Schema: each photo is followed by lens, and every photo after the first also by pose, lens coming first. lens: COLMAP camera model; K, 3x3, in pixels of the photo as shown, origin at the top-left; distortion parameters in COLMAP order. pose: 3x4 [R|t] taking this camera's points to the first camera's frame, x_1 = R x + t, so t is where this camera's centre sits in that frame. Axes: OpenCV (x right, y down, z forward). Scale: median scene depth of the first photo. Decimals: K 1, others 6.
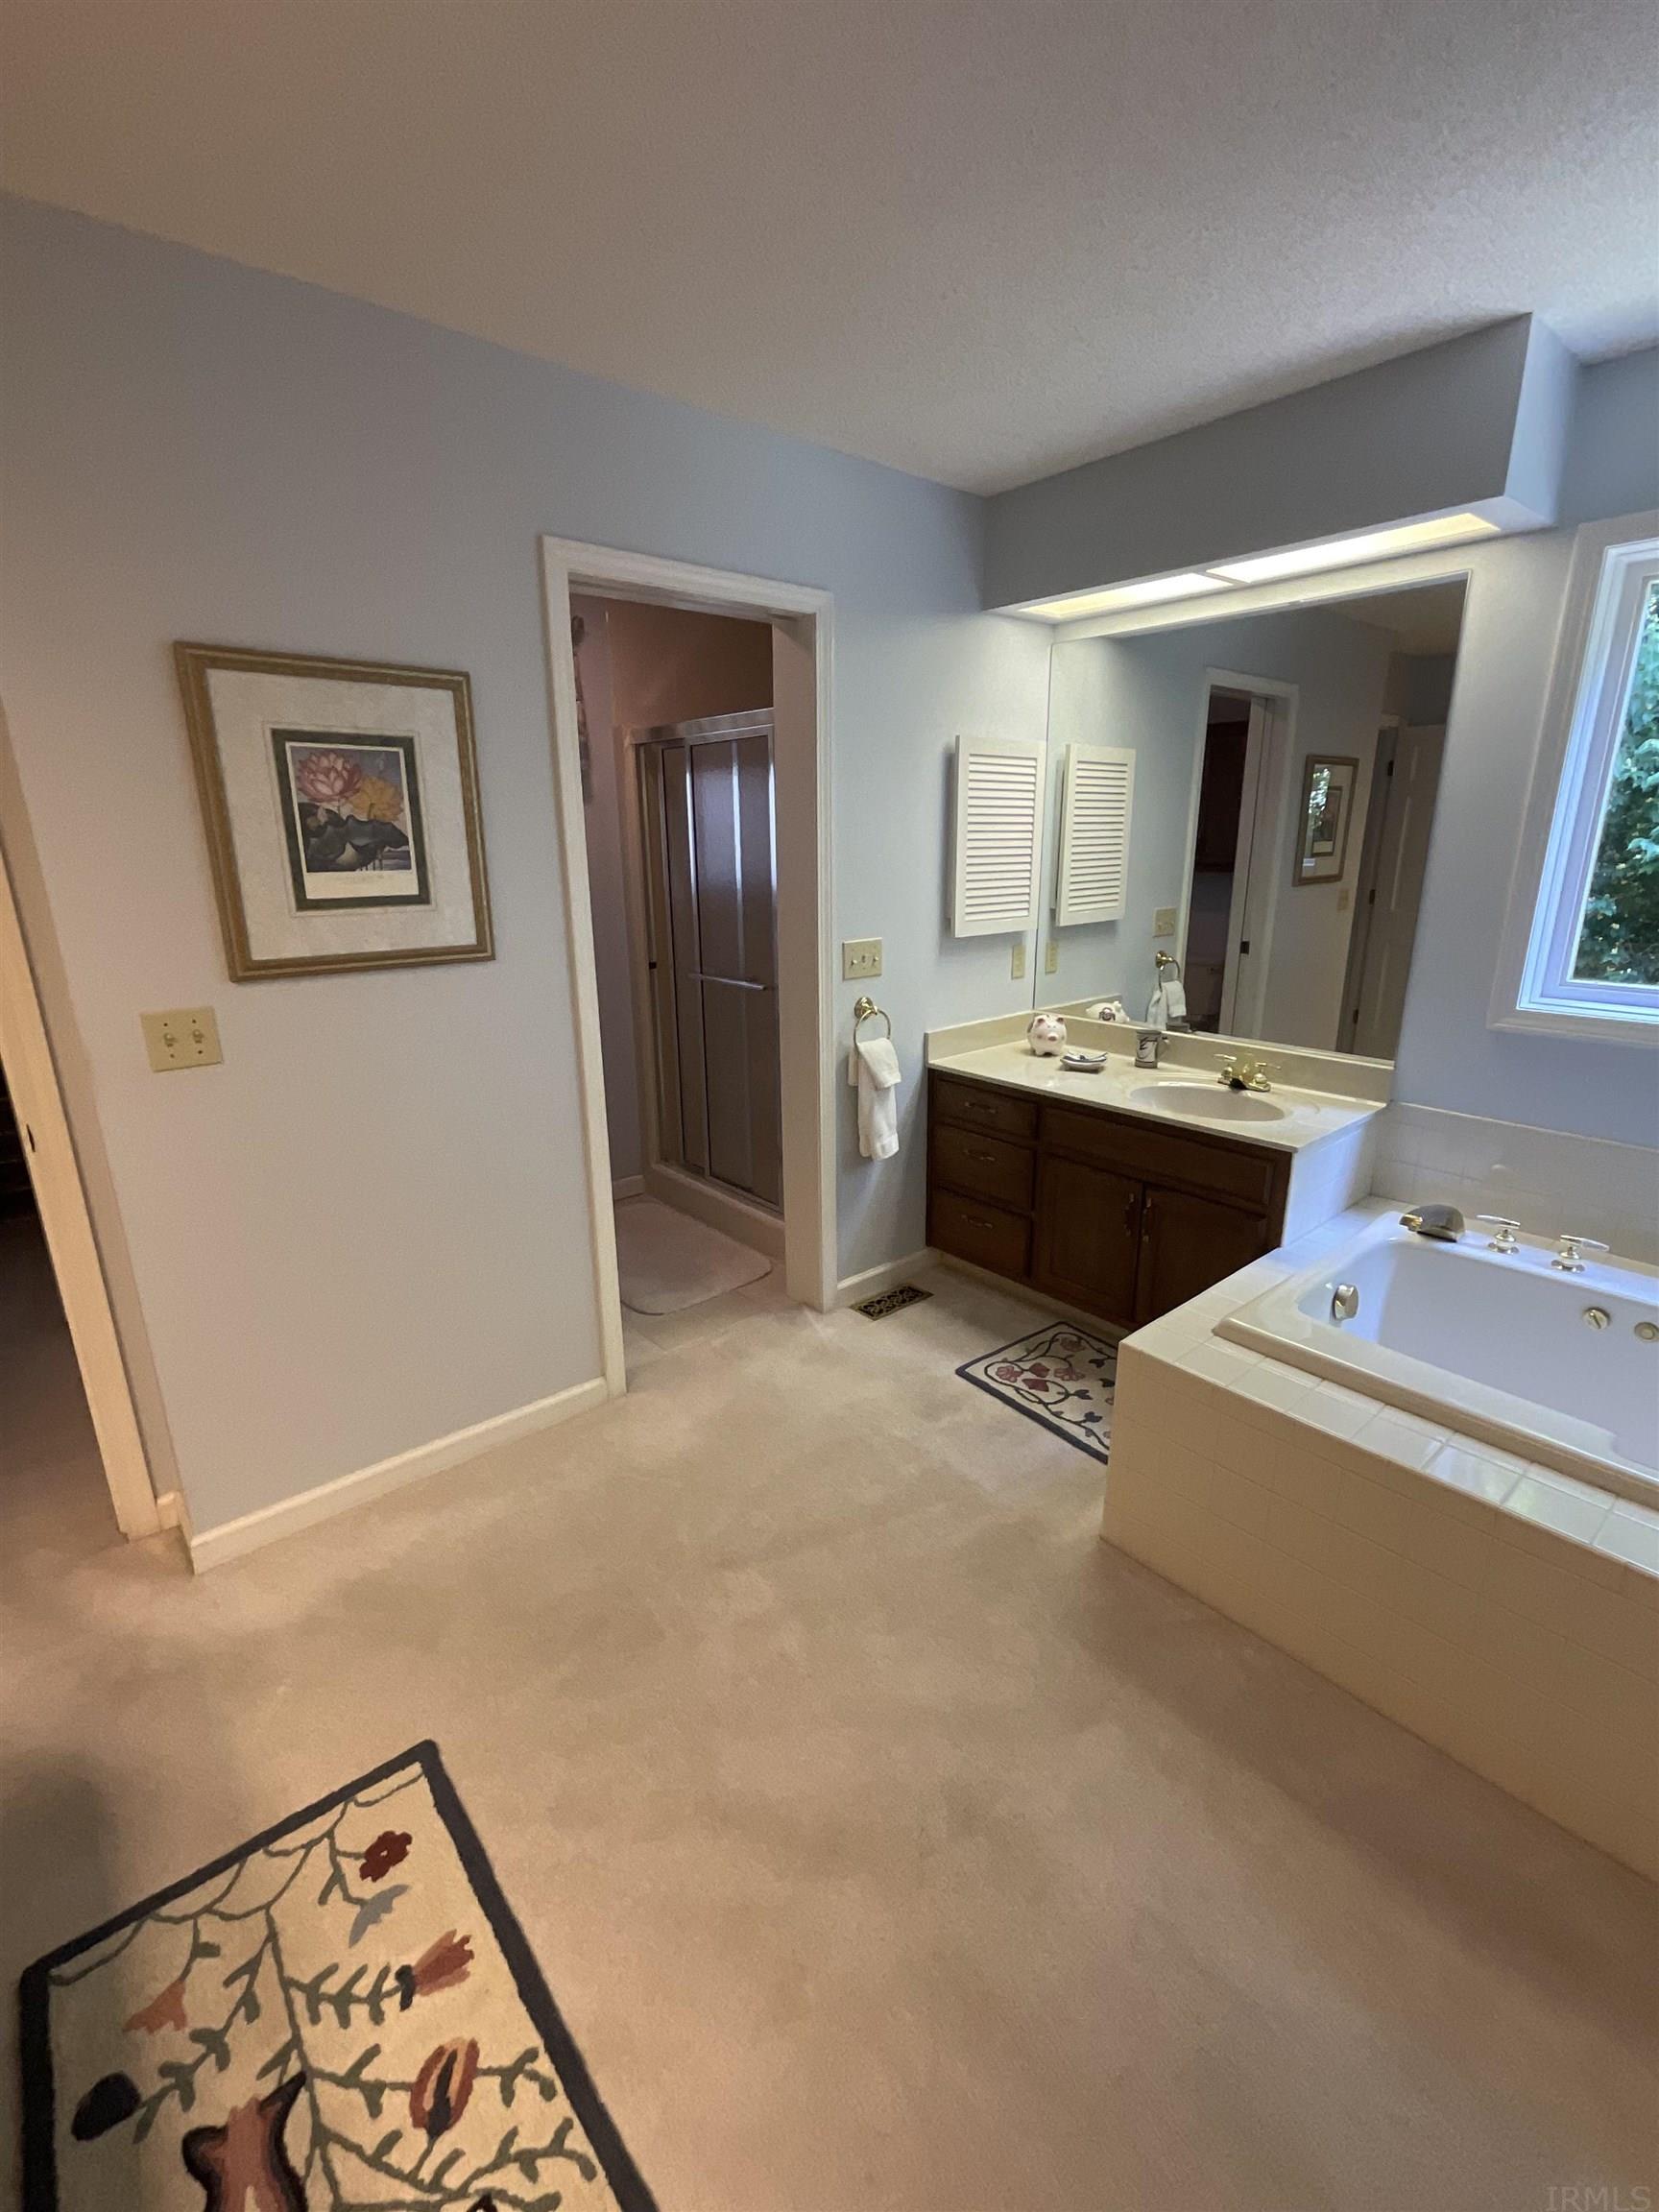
lens RADIAL K [[960.4, 0, 838.4], [0, 960.4, 1112.9], [0, 0, 1]] dist [-0.002214, -0.003512]
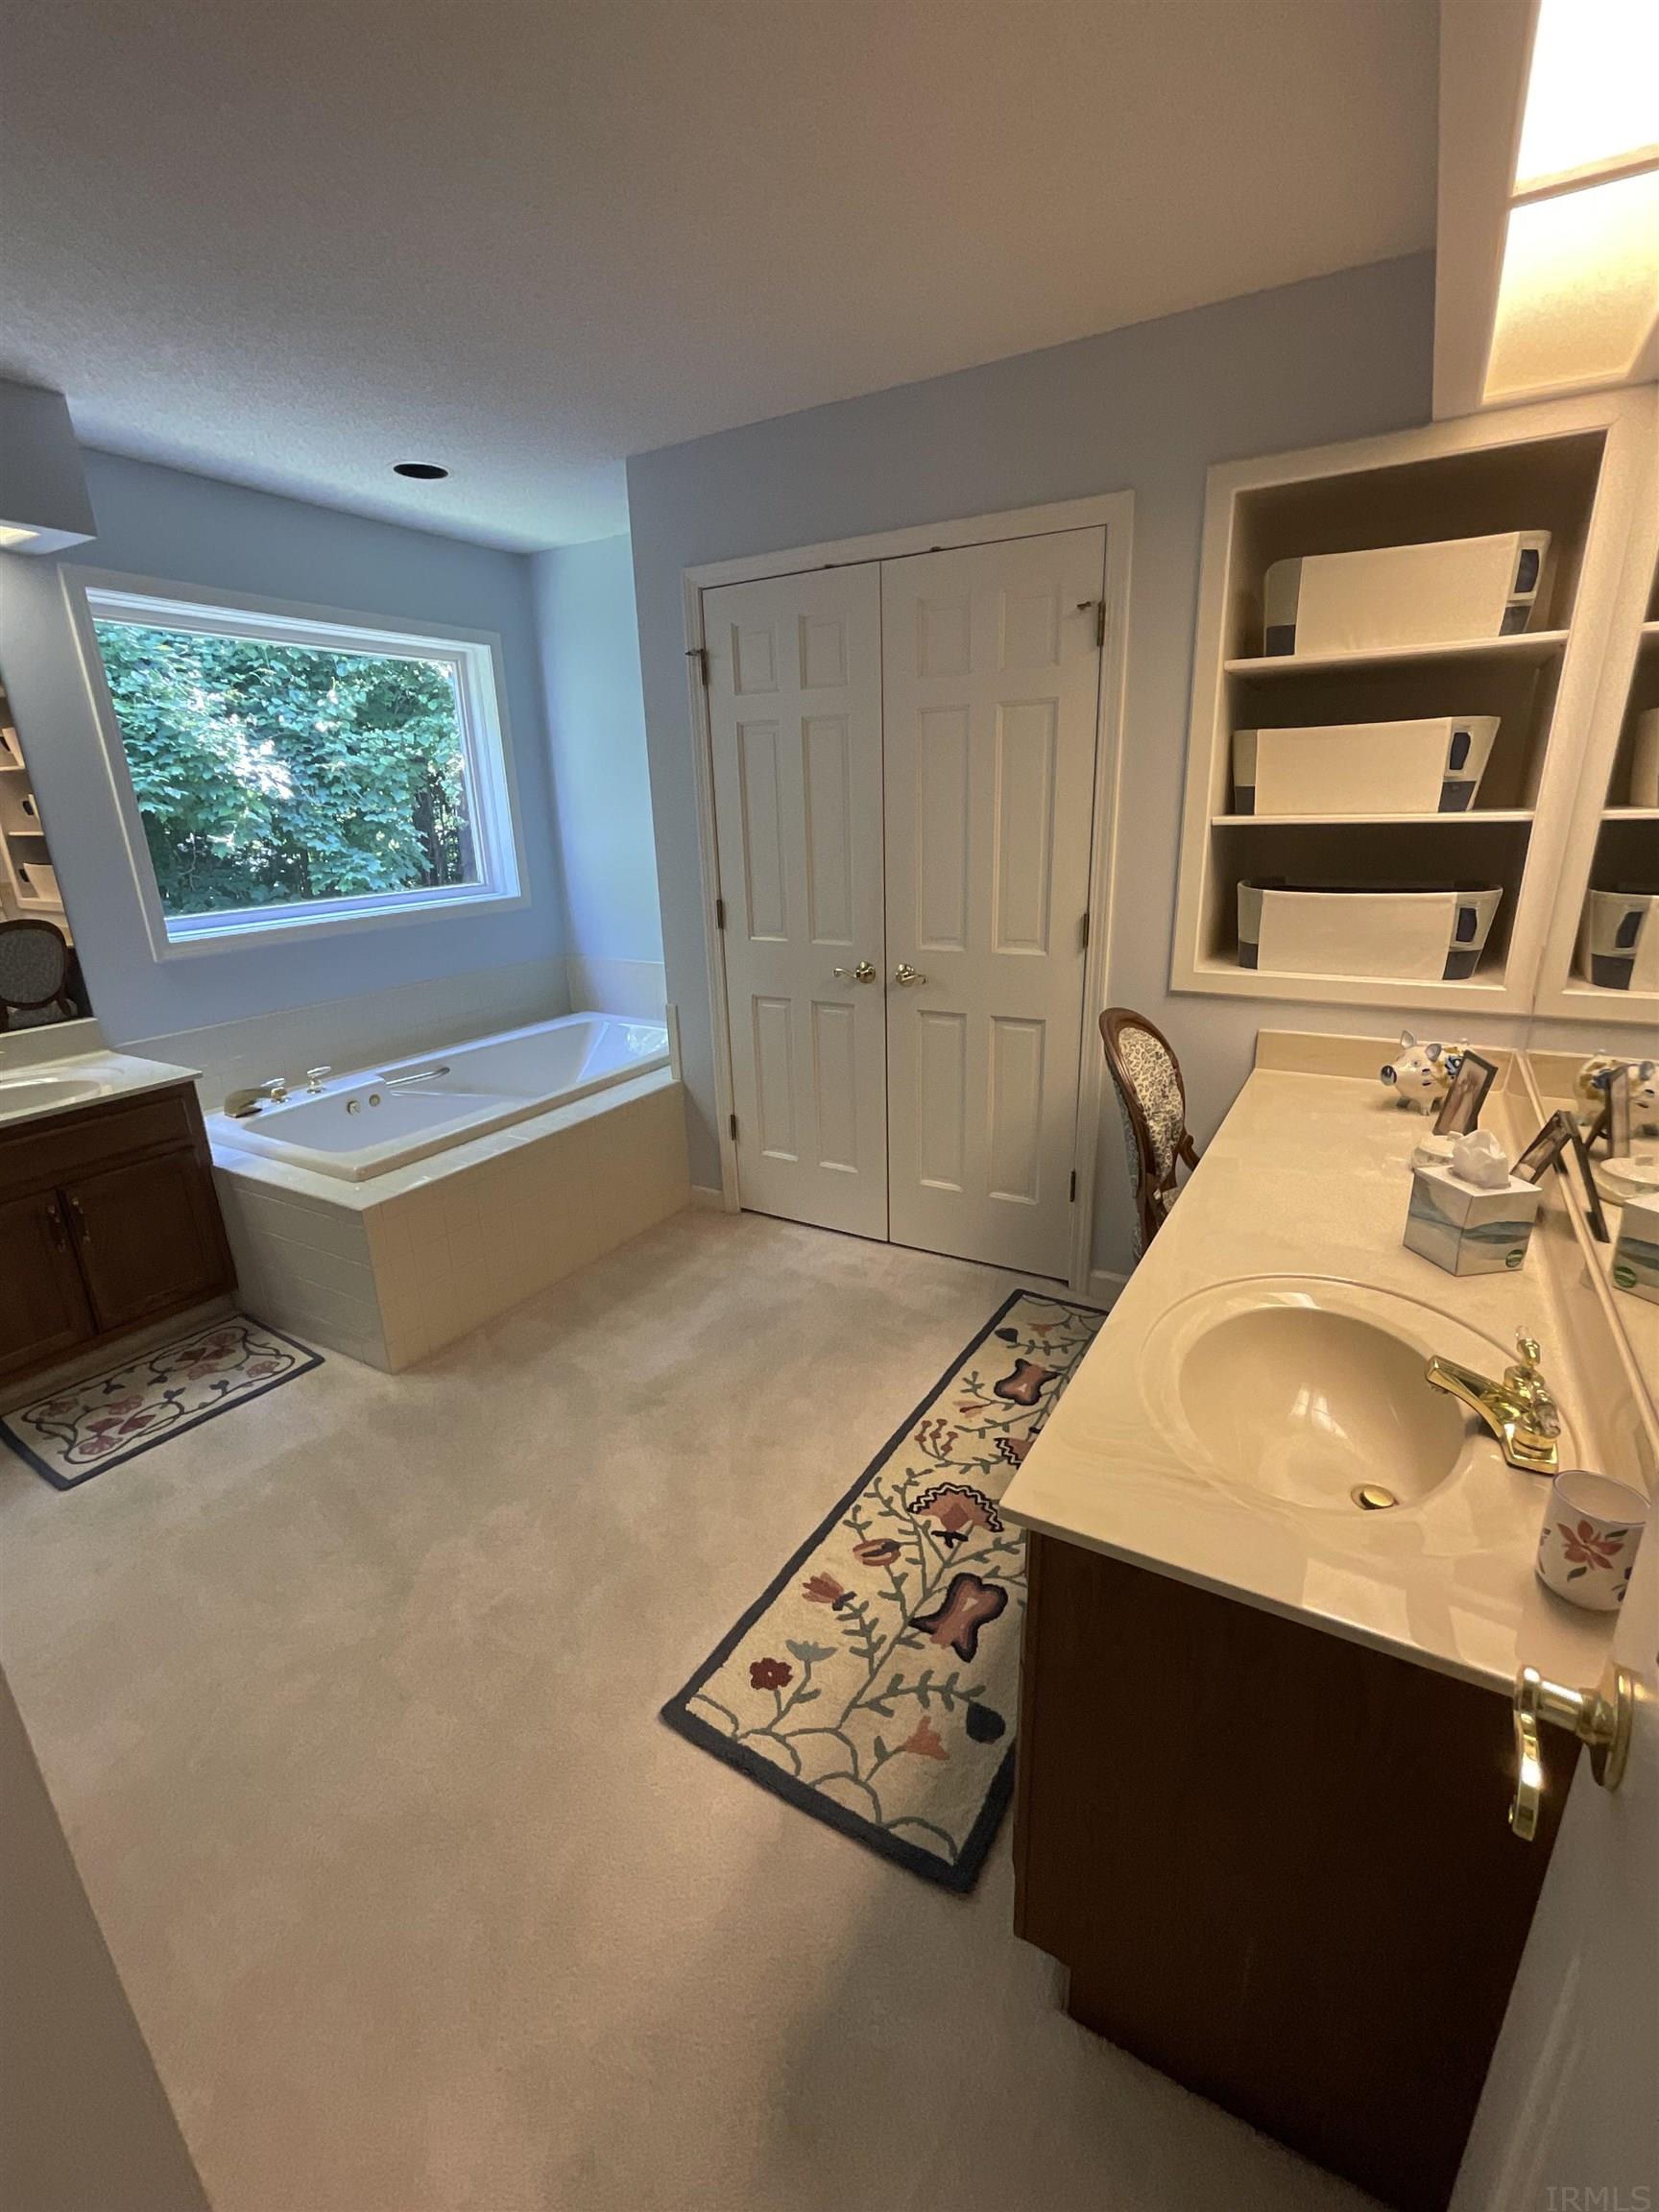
lens RADIAL K [[960.4, 0, 838.2], [0, 960.4, 1101.9], [0, 0, 1]] dist [-0.002214, -0.003512]
pose [[-0.331697, -0.273930, 0.902740, -1.523879], [0.285912, 0.882720, 0.372908, -0.261196], [-0.899017, 0.381796, -0.214476, 1.029961]]
